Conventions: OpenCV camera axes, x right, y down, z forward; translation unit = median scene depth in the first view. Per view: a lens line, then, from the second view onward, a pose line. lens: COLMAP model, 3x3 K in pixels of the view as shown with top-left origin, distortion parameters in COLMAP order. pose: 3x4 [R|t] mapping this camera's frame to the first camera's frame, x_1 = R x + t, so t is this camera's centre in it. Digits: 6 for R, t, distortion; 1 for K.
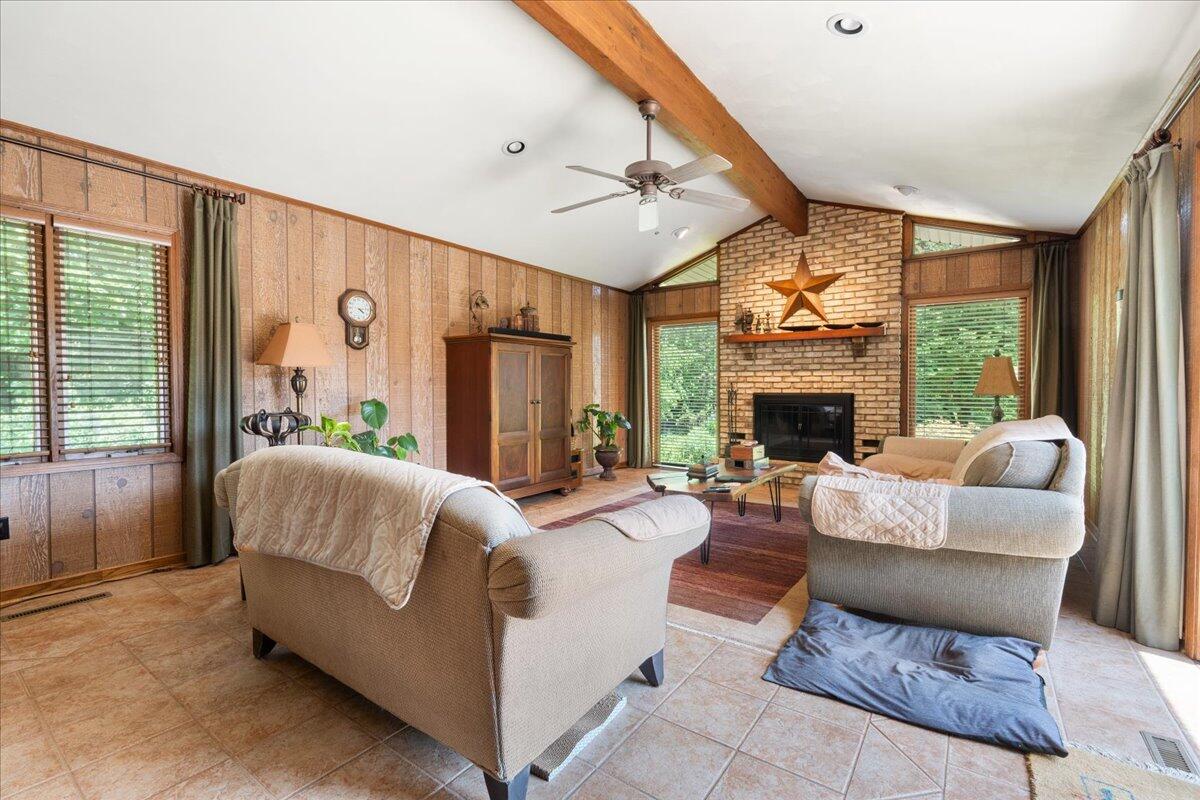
lens RADIAL K [[519.8, 0, 601.6], [0, 519.8, 396.7], [0, 0, 1]] dist [-0.014577, 0.000231]
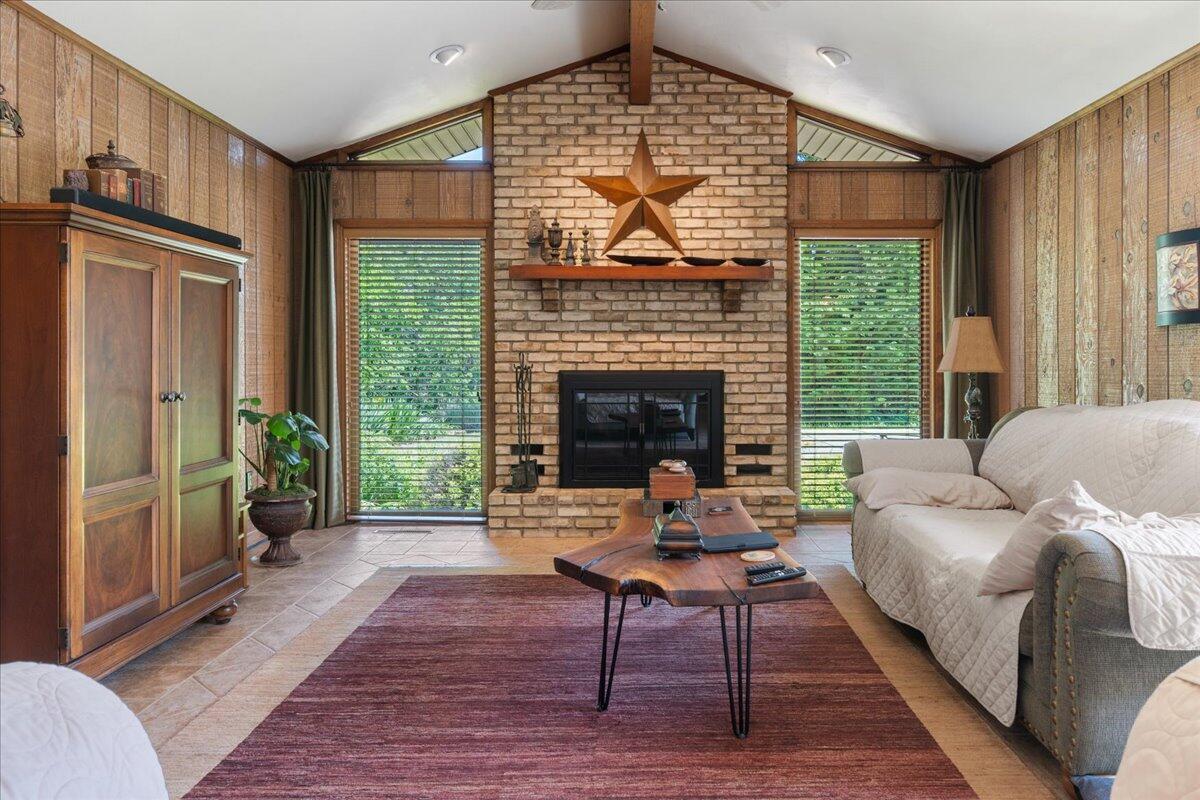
lens RADIAL K [[823.0, 0, 636.6], [0, 823.0, 363.0], [0, 0, 1]] dist [-0.016533, -0.004409]
pose [[0.806339, -0.000250, 0.591453, -0.175733], [0.010608, 0.999845, -0.014040, -0.002708], [-0.591358, 0.017595, 0.806217, 0.255907]]
